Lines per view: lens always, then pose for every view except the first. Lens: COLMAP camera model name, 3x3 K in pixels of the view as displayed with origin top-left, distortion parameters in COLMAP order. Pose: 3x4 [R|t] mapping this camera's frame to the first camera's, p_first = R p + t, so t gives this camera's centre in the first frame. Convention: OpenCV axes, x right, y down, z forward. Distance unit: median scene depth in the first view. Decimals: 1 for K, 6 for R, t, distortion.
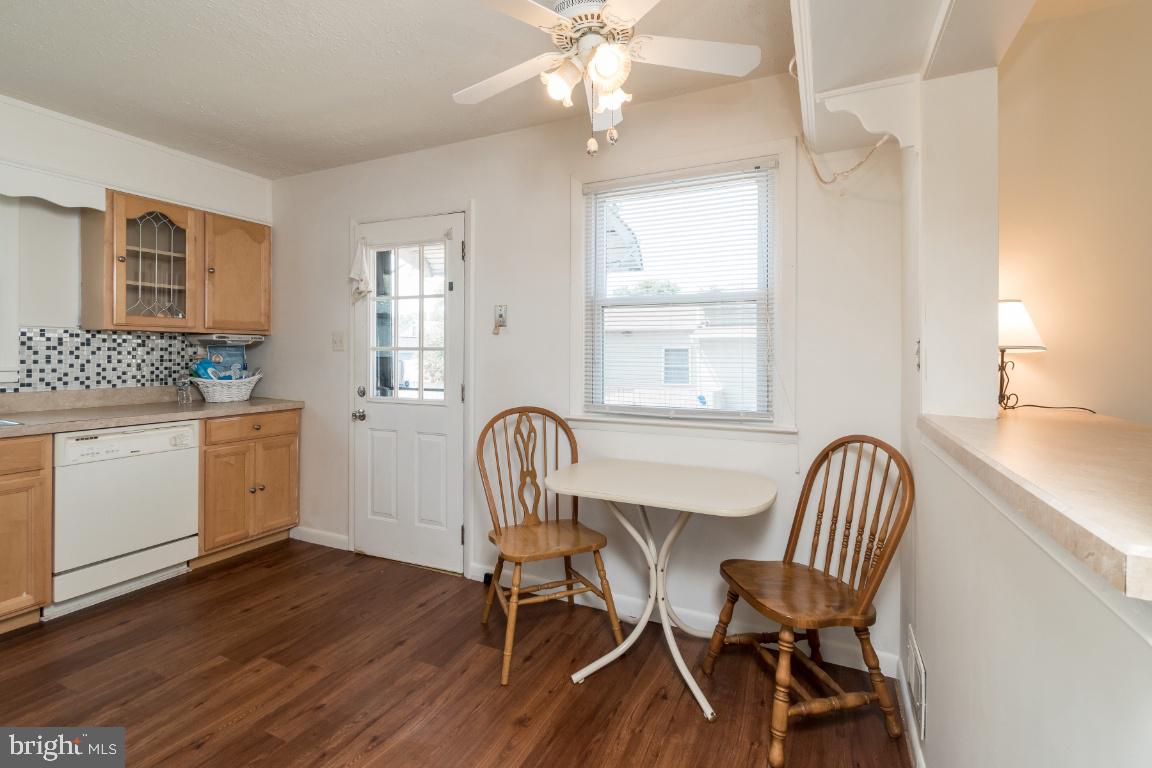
lens RADIAL K [[524.9, 0, 585.2], [0, 524.9, 348.1], [0, 0, 1]] dist [0.005992, -0.000652]
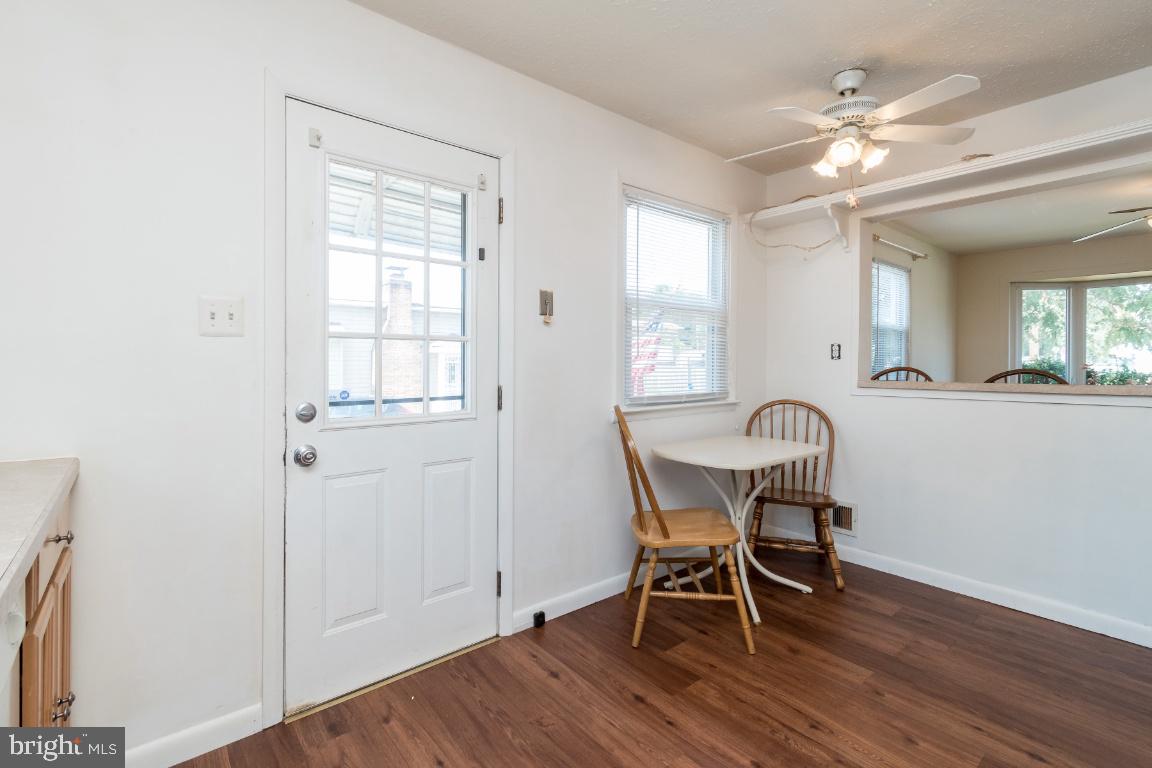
lens RADIAL K [[524.9, 0, 573.2], [0, 524.9, 360.4], [0, 0, 1]] dist [0.005992, -0.000652]
pose [[0.419729, 0.000361, 0.907649, -1.235054], [-0.018051, 0.999805, 0.007950, 0.031400], [-0.907470, -0.019721, 0.419654, 0.824987]]
